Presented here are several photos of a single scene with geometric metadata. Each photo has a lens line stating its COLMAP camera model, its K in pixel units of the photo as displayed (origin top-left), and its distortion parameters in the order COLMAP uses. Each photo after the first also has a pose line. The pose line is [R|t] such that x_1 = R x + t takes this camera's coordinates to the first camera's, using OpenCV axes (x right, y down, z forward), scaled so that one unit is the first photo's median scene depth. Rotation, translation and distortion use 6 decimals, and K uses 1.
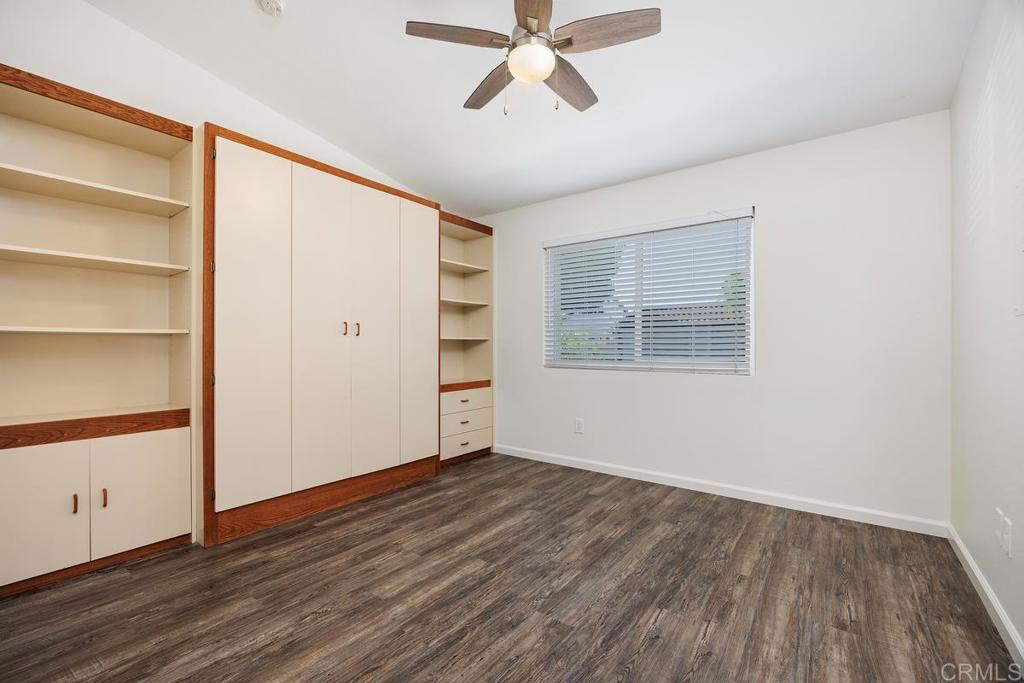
lens RADIAL K [[442.7, 0, 512.1], [0, 442.7, 346.6], [0, 0, 1]] dist [-0.002492, -0.000143]
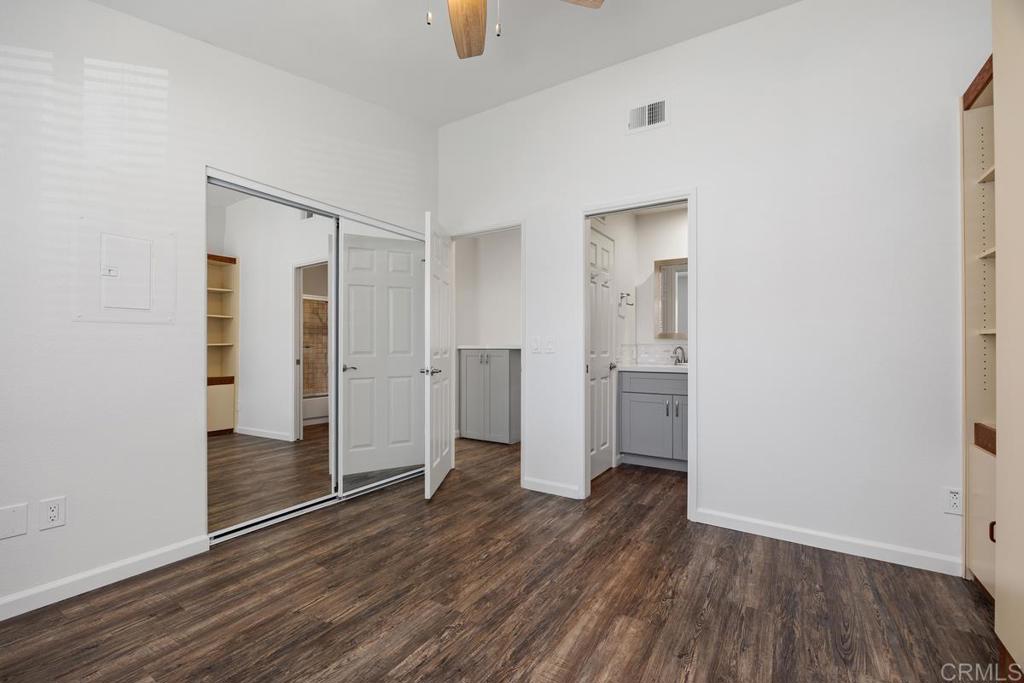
lens RADIAL K [[442.7, 0, 513.1], [0, 442.7, 342.8], [0, 0, 1]] dist [-0.002492, -0.000143]
pose [[-0.996528, -0.002794, -0.083214, 0.023536], [-0.002108, 0.999963, -0.008327, -0.004336], [0.083234, -0.008123, -0.996497, 1.972226]]
